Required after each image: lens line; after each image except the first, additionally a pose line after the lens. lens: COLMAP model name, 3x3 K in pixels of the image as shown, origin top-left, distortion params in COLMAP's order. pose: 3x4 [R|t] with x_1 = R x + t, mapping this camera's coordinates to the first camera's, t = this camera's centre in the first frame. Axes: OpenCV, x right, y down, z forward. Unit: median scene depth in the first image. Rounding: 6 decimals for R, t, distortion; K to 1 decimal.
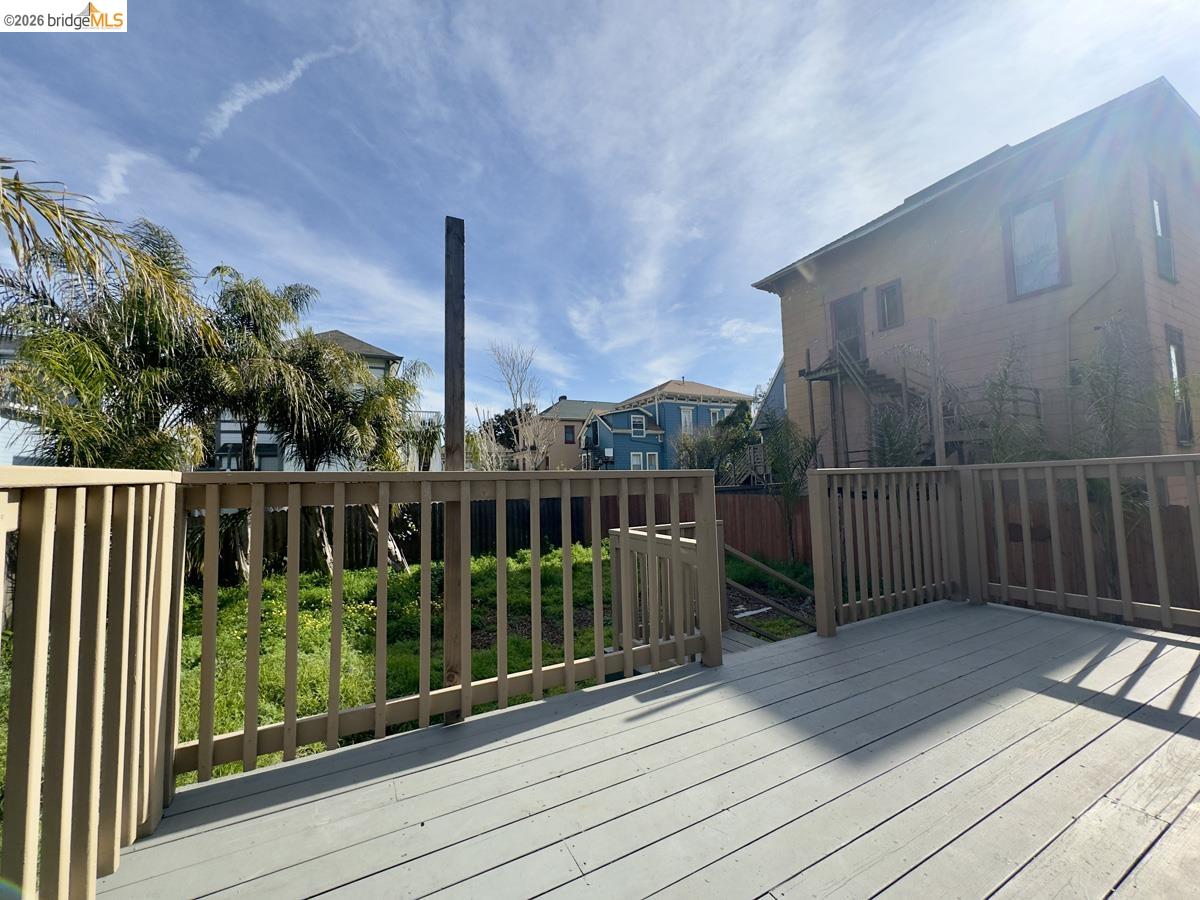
lens RADIAL K [[476.6, 0, 607.2], [0, 476.6, 450.8], [0, 0, 1]] dist [-0.000027, -0.000235]
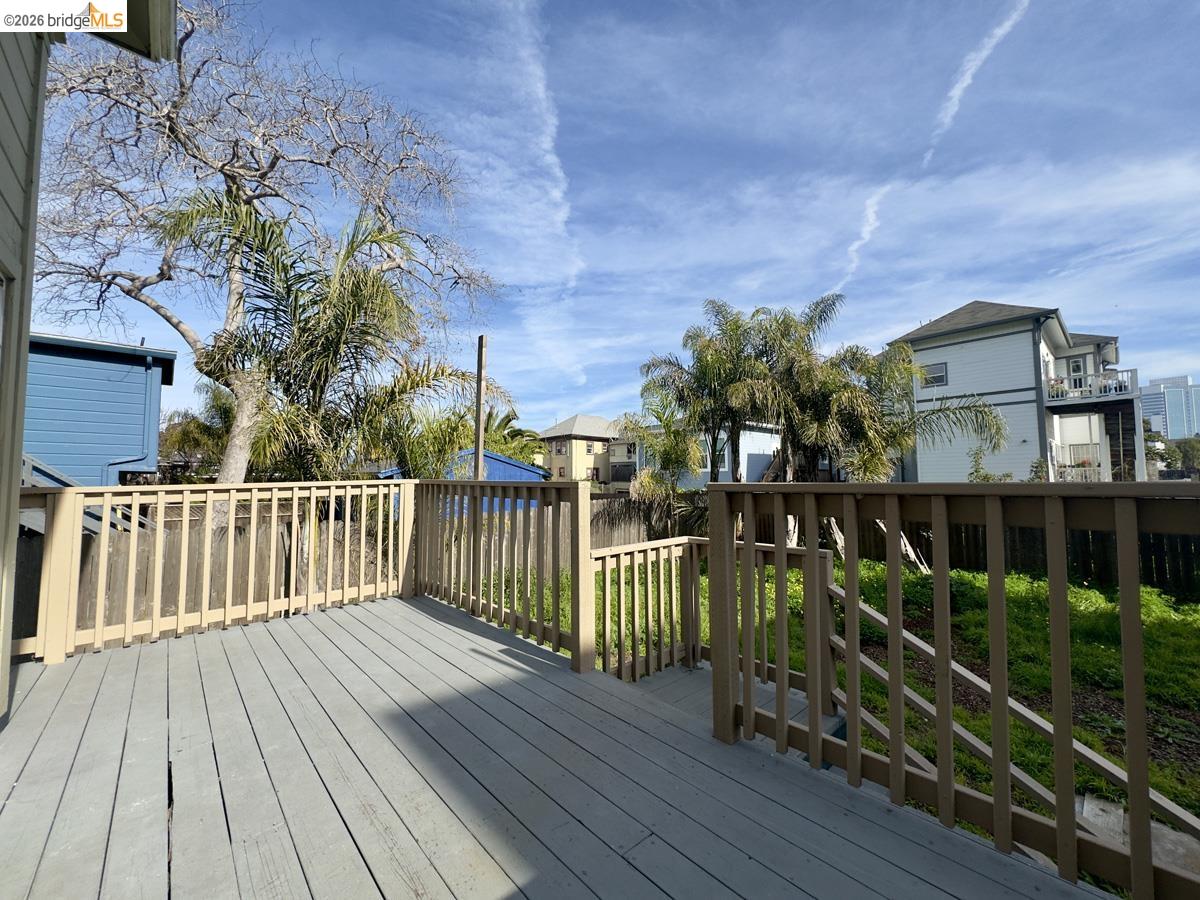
lens RADIAL K [[476.6, 0, 607.1], [0, 476.6, 451.5], [0, 0, 1]] dist [-0.000027, -0.000235]
pose [[0.247835, -0.027613, -0.968409, 1.395838], [0.063034, 0.997935, -0.012323, -0.020088], [0.966750, -0.057988, 0.249064, 0.905546]]
